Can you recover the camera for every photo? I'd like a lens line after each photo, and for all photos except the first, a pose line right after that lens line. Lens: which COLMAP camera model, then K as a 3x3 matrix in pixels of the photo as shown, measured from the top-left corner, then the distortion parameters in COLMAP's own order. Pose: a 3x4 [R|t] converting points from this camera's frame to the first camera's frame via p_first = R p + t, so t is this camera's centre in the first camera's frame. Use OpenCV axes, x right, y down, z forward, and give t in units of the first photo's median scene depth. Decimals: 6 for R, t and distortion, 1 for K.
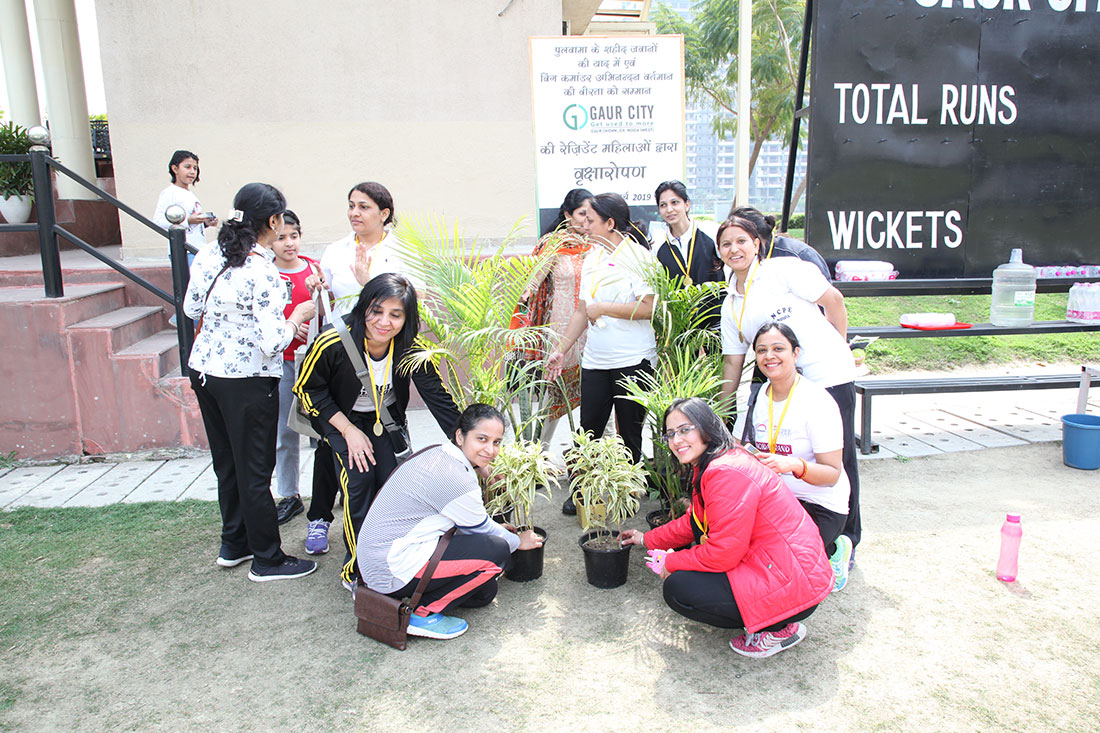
lens RADIAL K [[773.8, 0, 562.0], [0, 773.8, 368.5], [0, 0, 1]] dist [-0.069087, 0.034341]
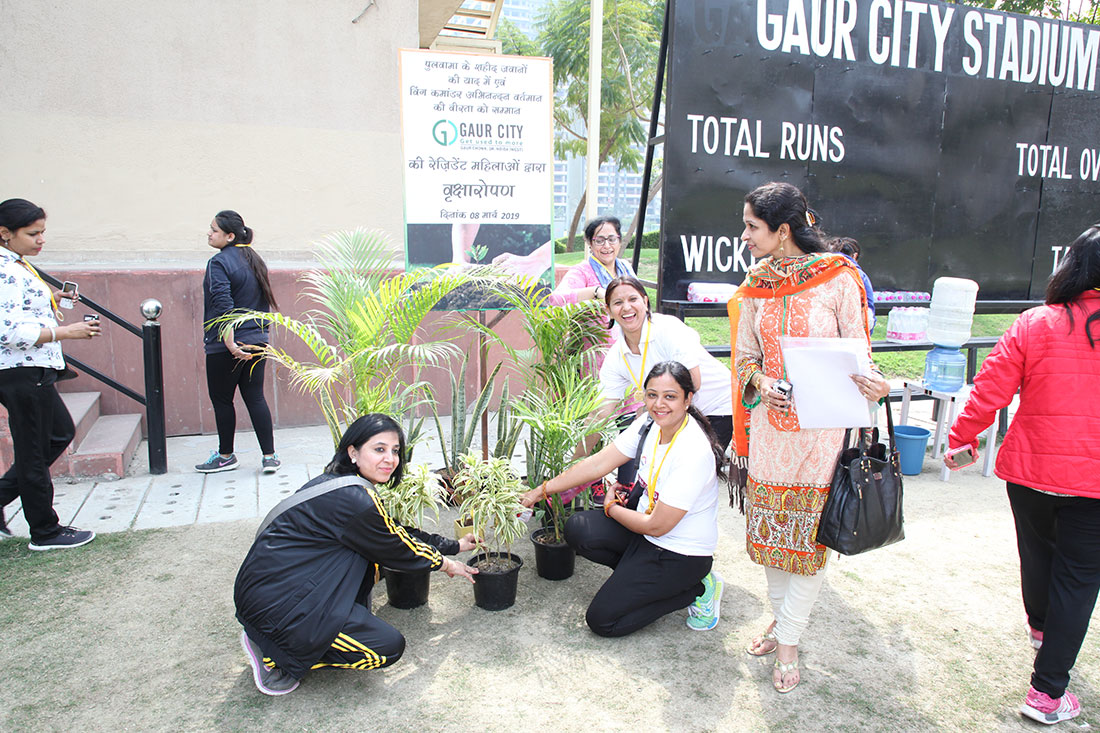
lens RADIAL K [[773.8, 0, 560.3], [0, 773.8, 369.9], [0, 0, 1]] dist [-0.069087, 0.034341]
pose [[0.976554, -0.000509, 0.215271, -0.048542], [0.003925, 0.999873, -0.015442, -0.005757], [-0.215236, 0.015925, 0.976432, 0.006696]]
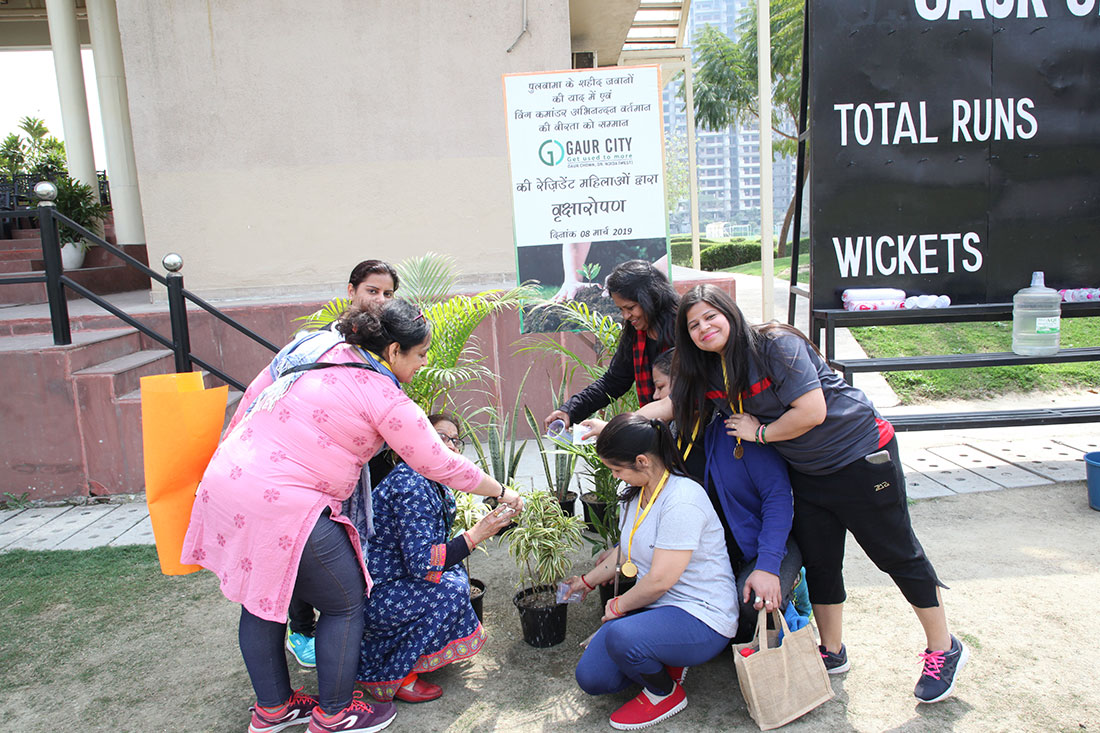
lens RADIAL K [[773.8, 0, 567.3], [0, 773.8, 367.1], [0, 0, 1]] dist [-0.069087, 0.034341]
pose [[0.995532, -0.016493, -0.092978, 0.119692], [0.013382, 0.999333, -0.033983, -0.018829], [0.093476, 0.032587, 0.995088, 0.029144]]
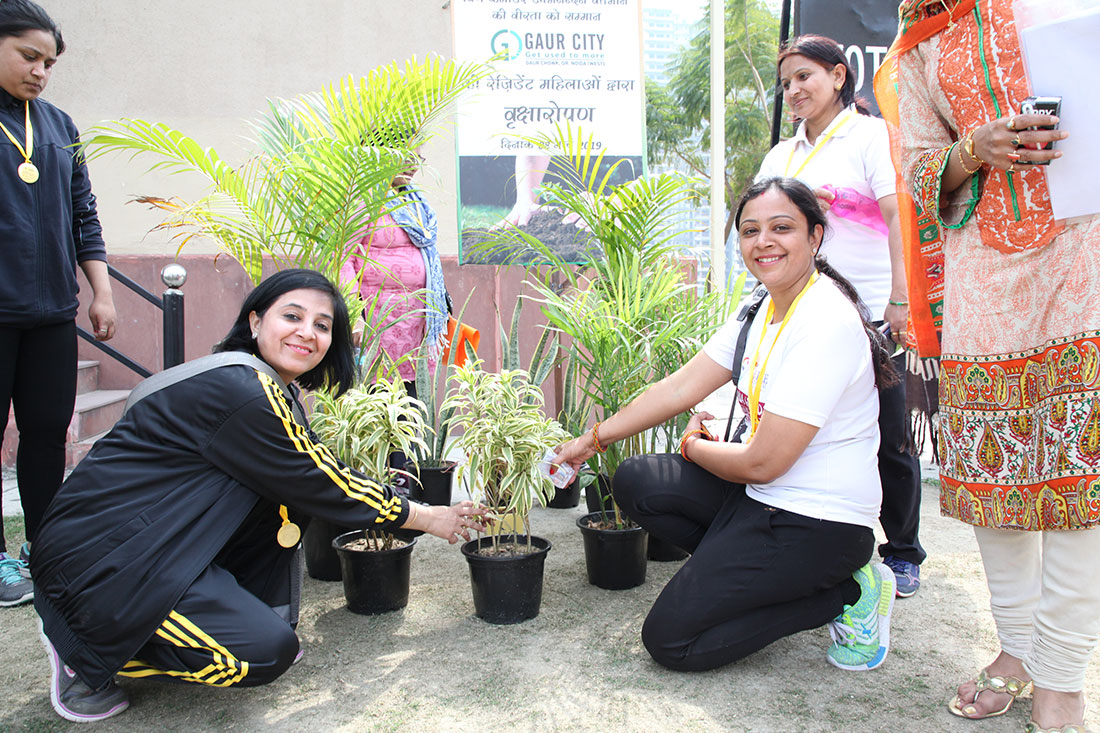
lens RADIAL K [[773.8, 0, 559.2], [0, 773.8, 368.3], [0, 0, 1]] dist [-0.069087, 0.034341]
pose [[0.999714, 0.009715, 0.021839, 0.055935], [-0.006744, 0.991196, -0.132230, 0.107510], [-0.022932, 0.132045, 0.990978, 0.241996]]
